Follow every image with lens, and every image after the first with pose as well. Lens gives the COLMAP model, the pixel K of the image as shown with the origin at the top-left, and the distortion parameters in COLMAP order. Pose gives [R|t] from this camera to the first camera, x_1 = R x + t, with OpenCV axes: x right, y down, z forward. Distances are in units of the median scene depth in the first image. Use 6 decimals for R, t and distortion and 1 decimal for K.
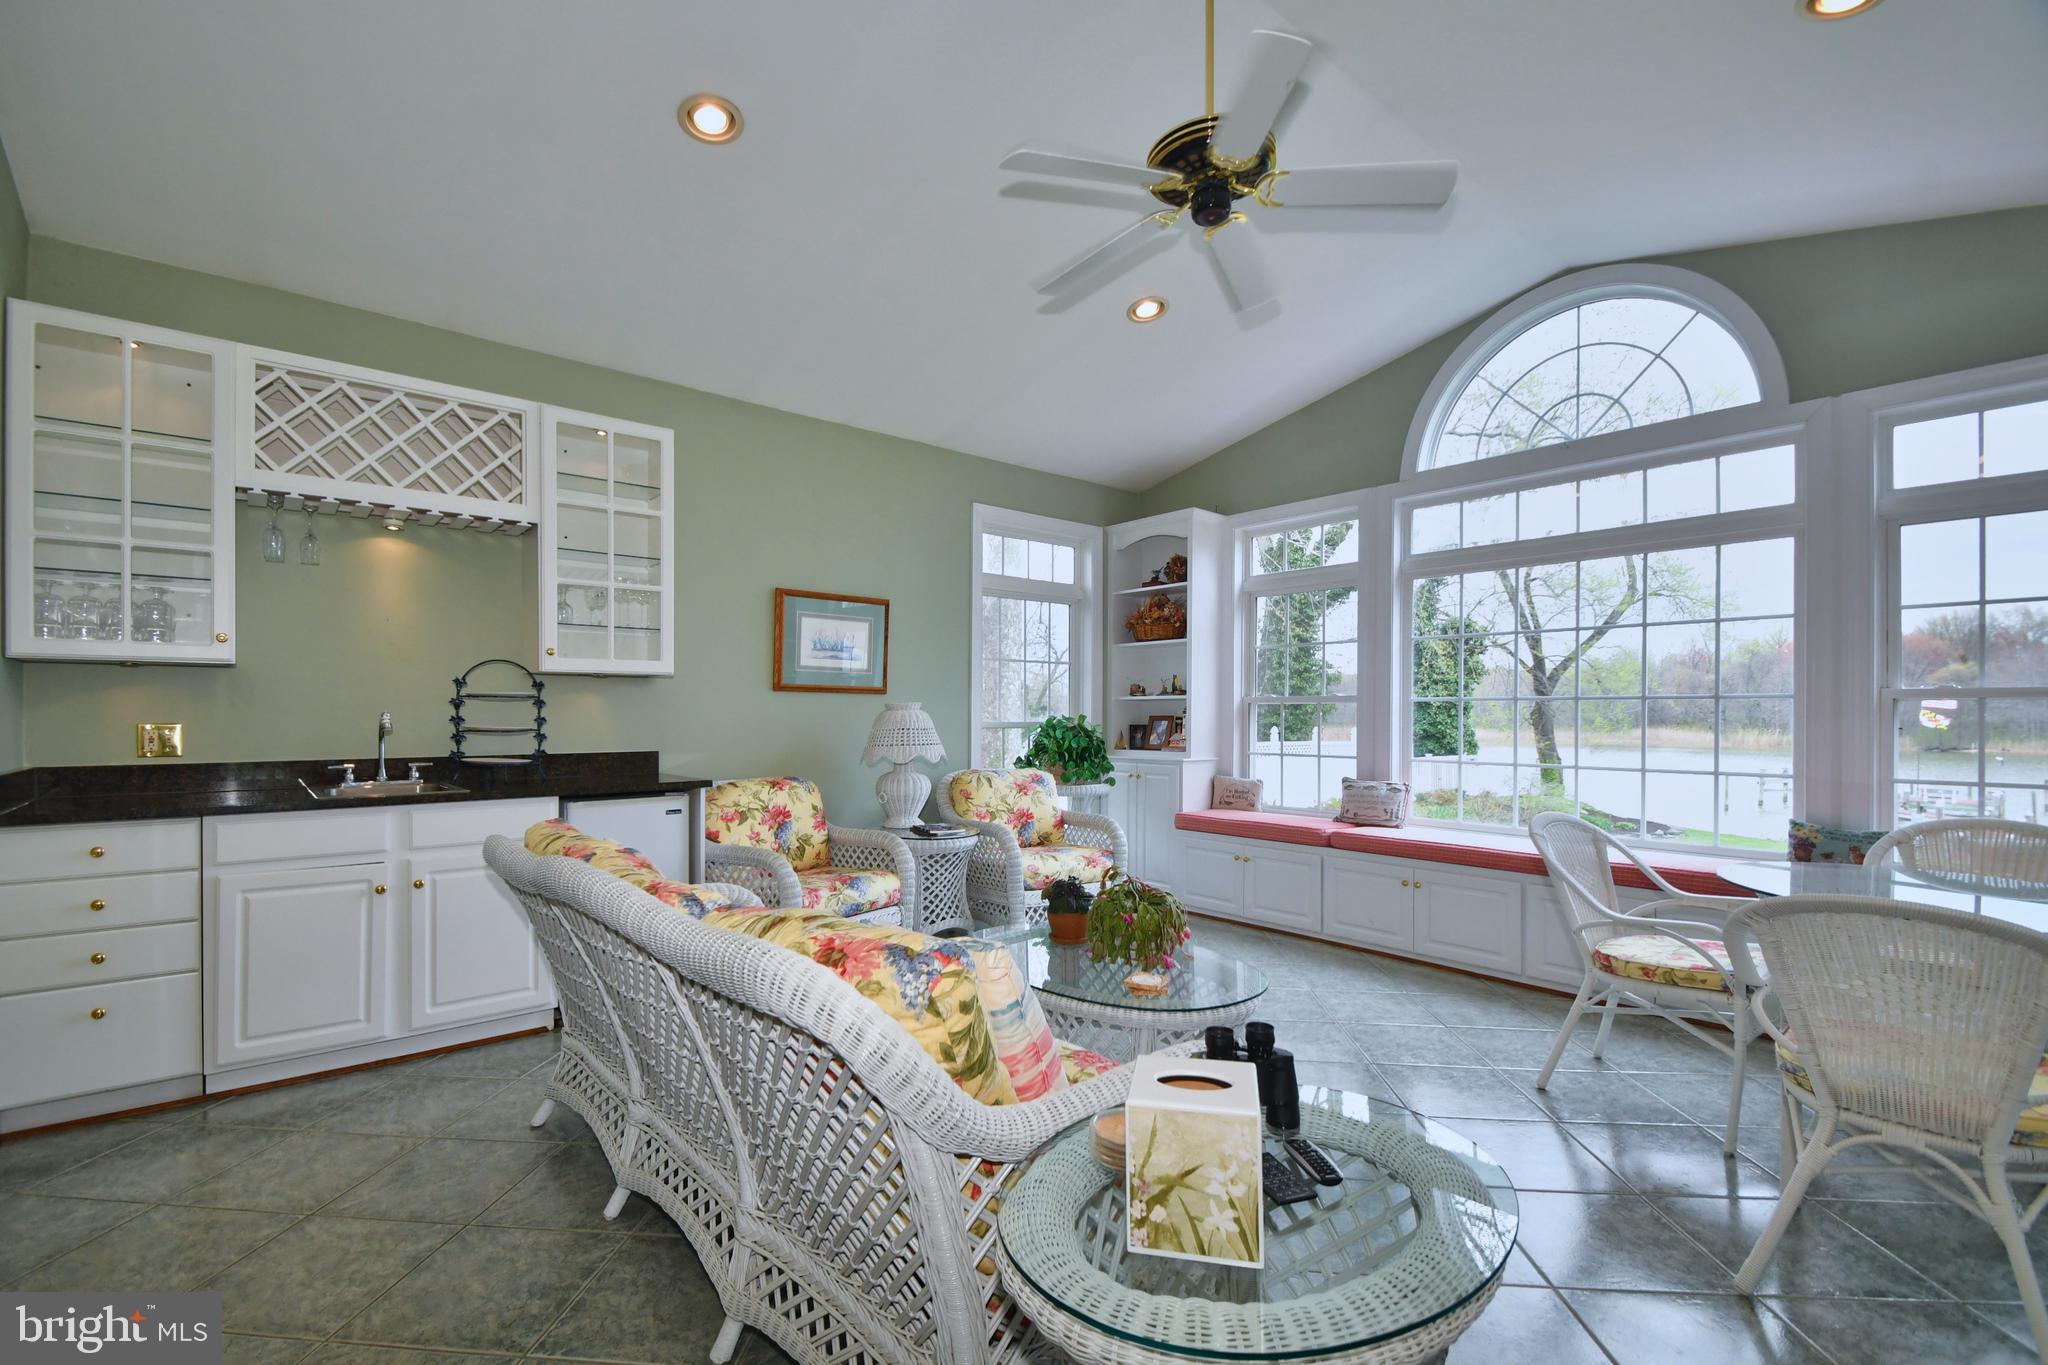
lens RADIAL K [[907.4, 0, 994.4], [0, 907.4, 712.8], [0, 0, 1]] dist [0.009600, -0.008394]
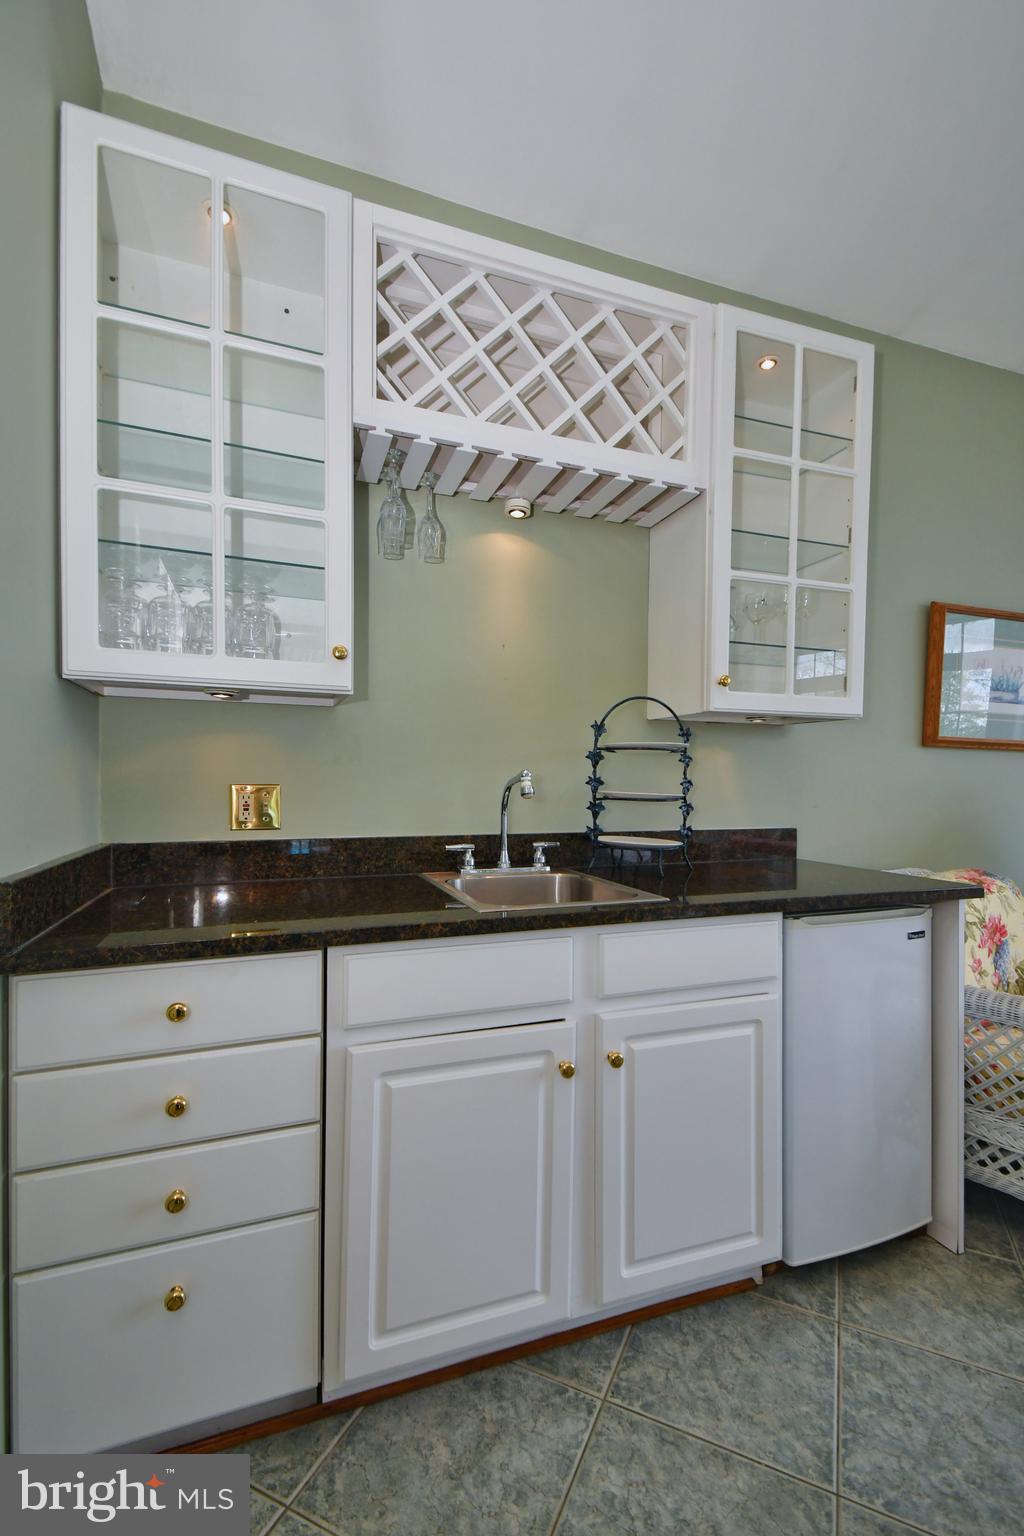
lens RADIAL K [[680.6, 0, 504.9], [0, 680.6, 781.4], [0, 0, 1]] dist [0.009600, -0.008394]
pose [[0.940085, 0.011481, -0.340747, -0.484450], [-0.011025, 0.999934, 0.003276, 0.006649], [0.340762, 0.000677, 0.940149, 0.495463]]
